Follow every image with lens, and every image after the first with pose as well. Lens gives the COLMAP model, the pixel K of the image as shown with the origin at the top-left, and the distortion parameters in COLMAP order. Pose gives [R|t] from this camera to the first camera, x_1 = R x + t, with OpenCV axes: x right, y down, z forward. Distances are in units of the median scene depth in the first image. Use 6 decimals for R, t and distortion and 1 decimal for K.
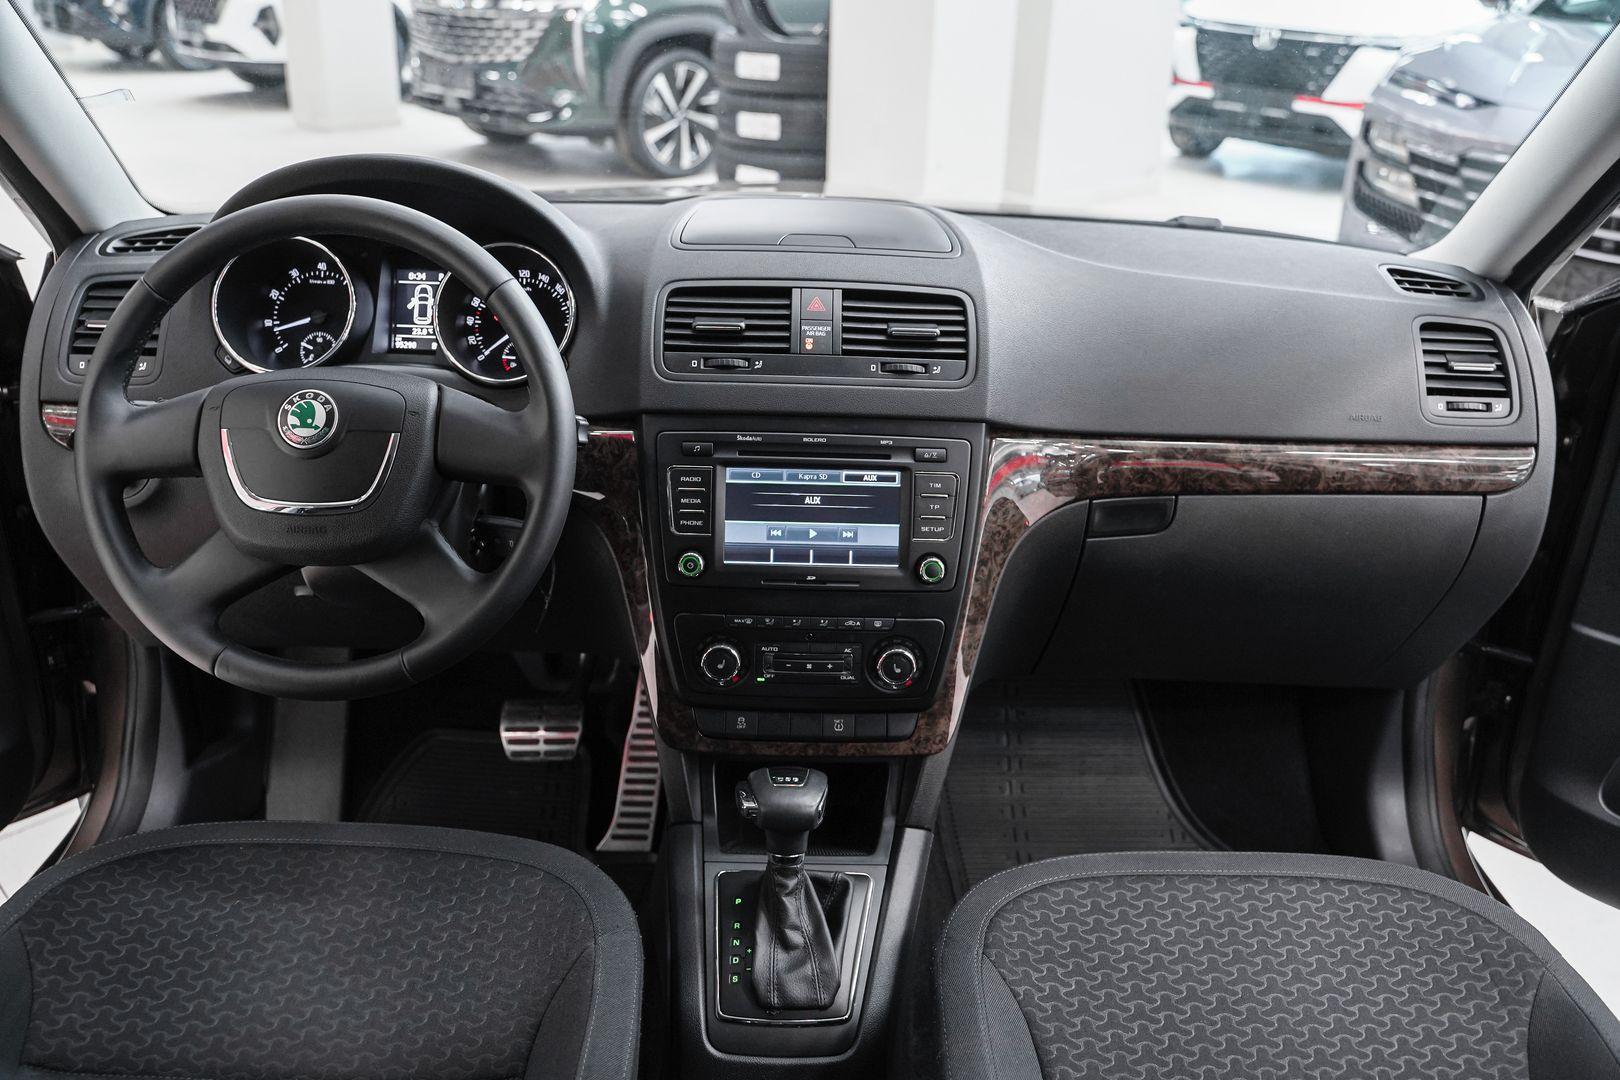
lens RADIAL K [[1312.4, 0, 811.9], [0, 1312.4, 539.2], [0, 0, 1]] dist [-0.120393, 0.093632]
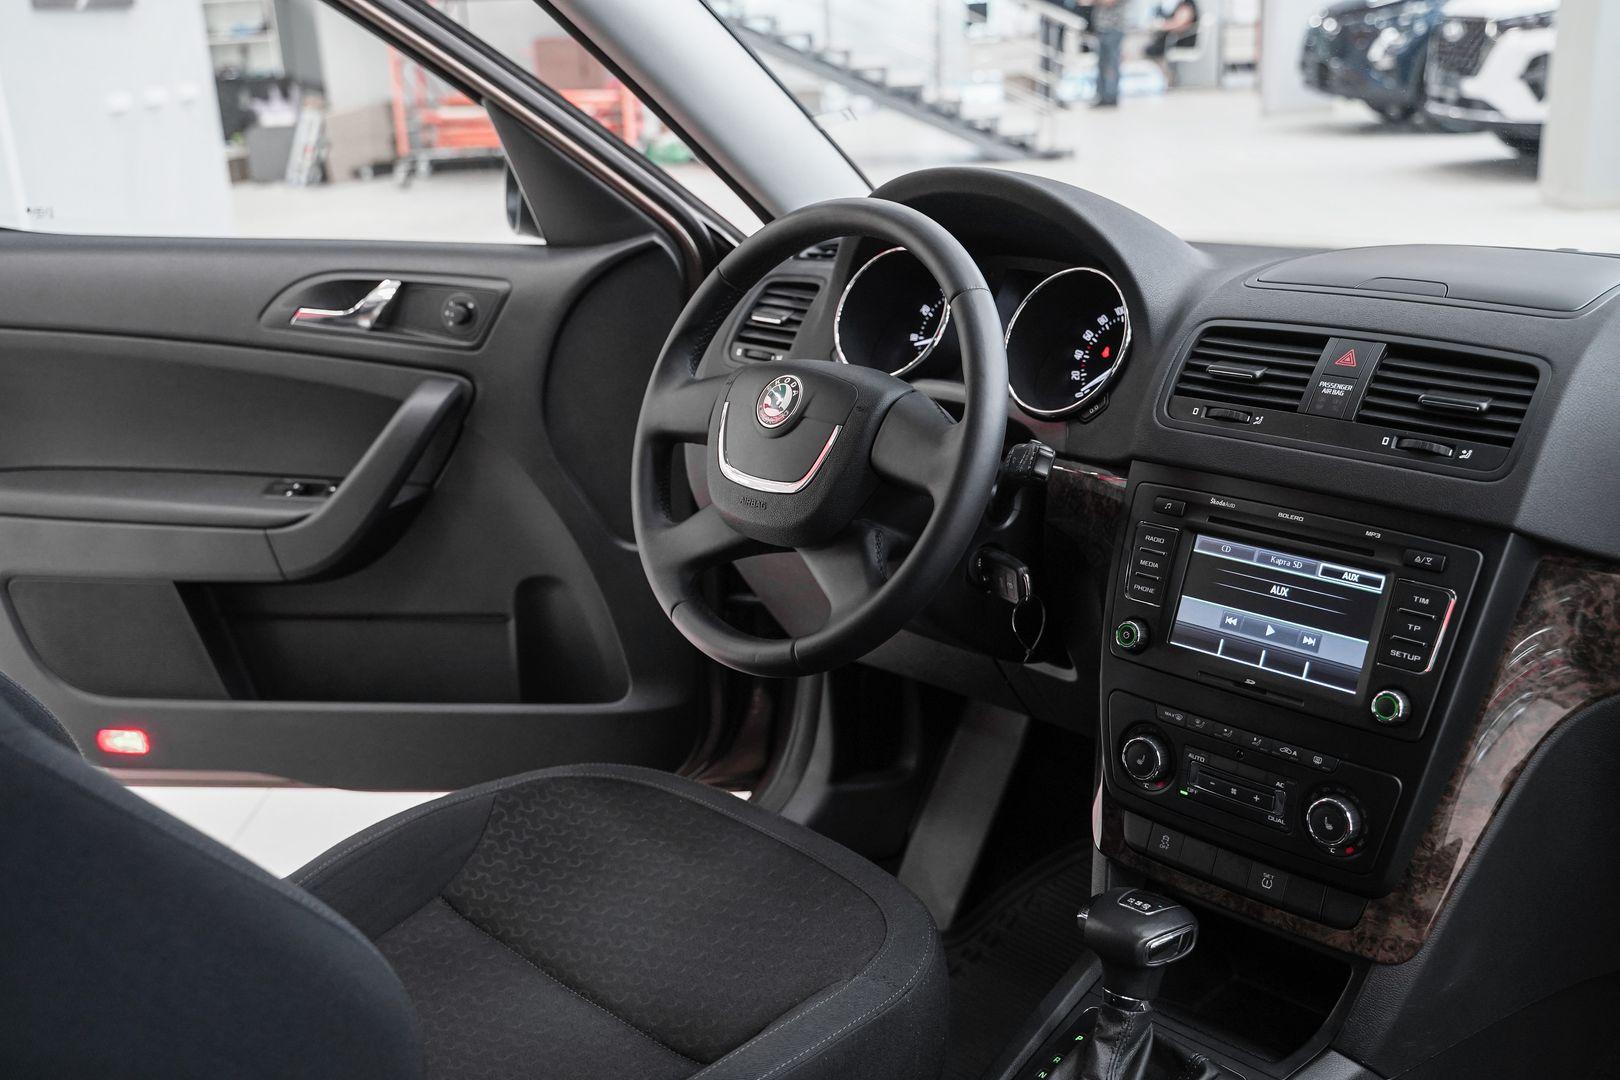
lens RADIAL K [[1687.0, 0, 812.0], [0, 1687.0, 537.1], [0, 0, 1]] dist [-0.011101, 0.000000]
pose [[0.676598, 0.159467, -0.718878, 0.538888], [-0.245637, 0.969227, -0.016190, 0.025461], [0.694174, 0.187537, 0.694947, 0.067389]]
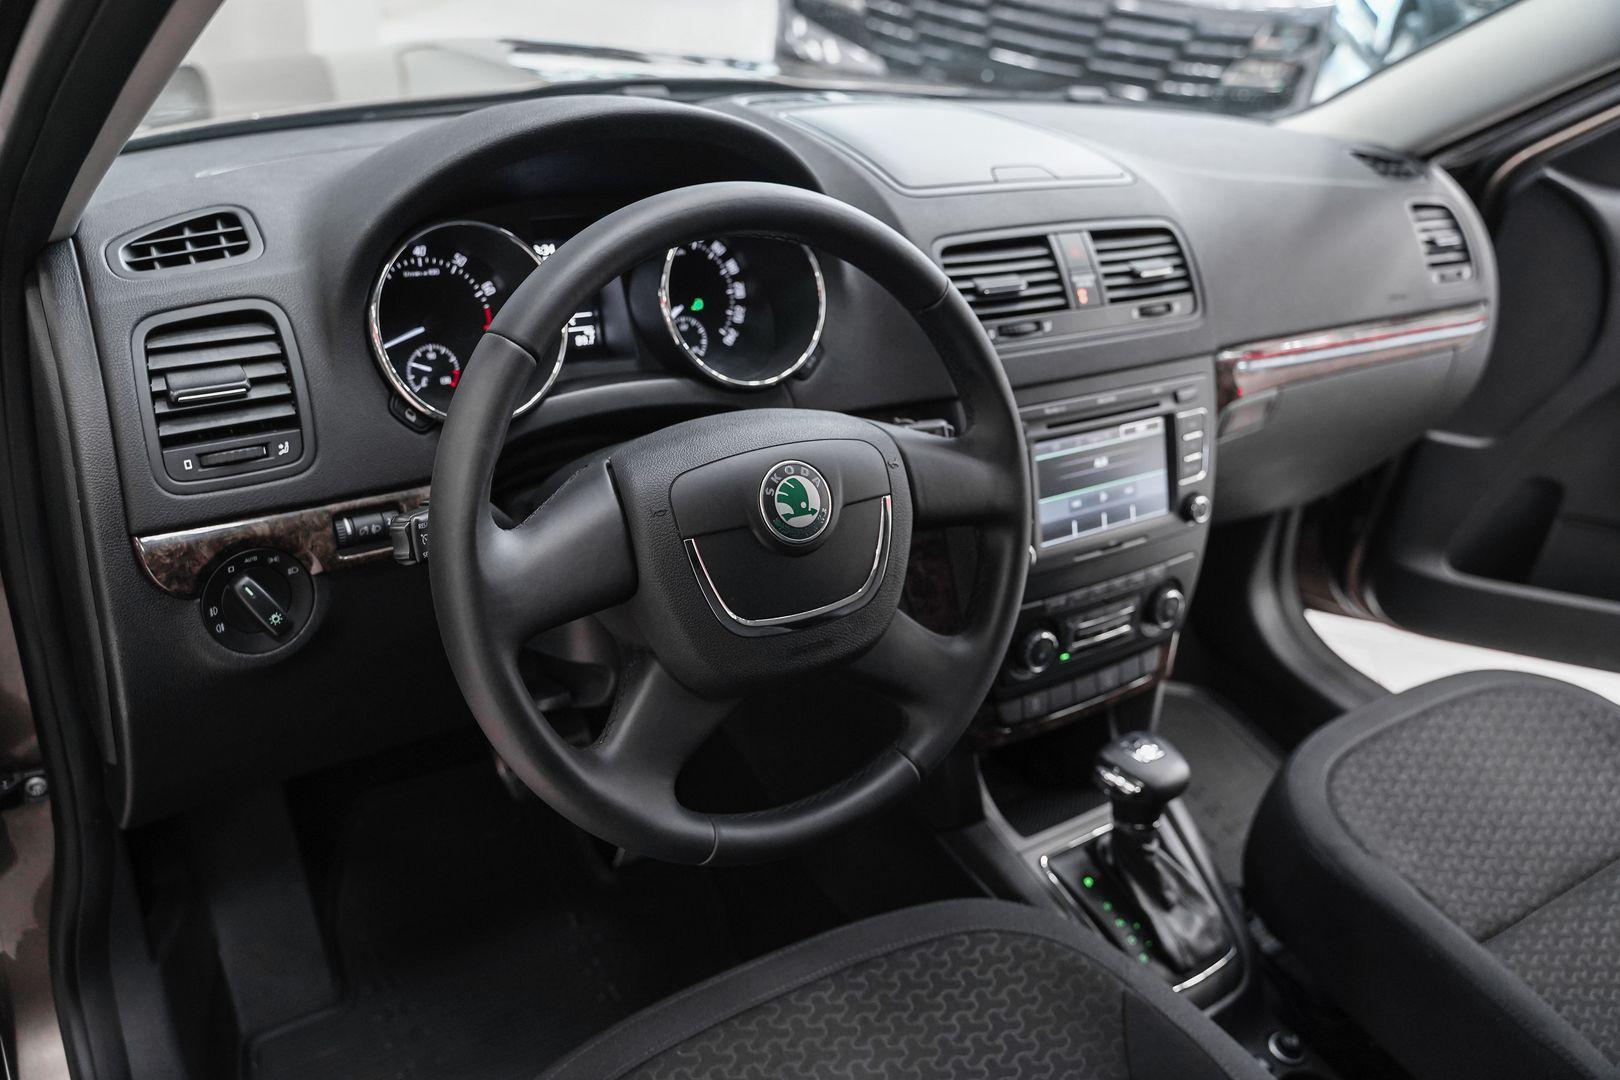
lens RADIAL K [[1312.4, 0, 798.1], [0, 1312.4, 538.1], [0, 0, 1]] dist [-0.120393, 0.093632]
pose [[0.842752, -0.216130, 0.493008, -0.645517], [0.137118, 0.971837, 0.191654, -0.183138], [-0.520545, -0.093916, 0.848653, 0.306090]]
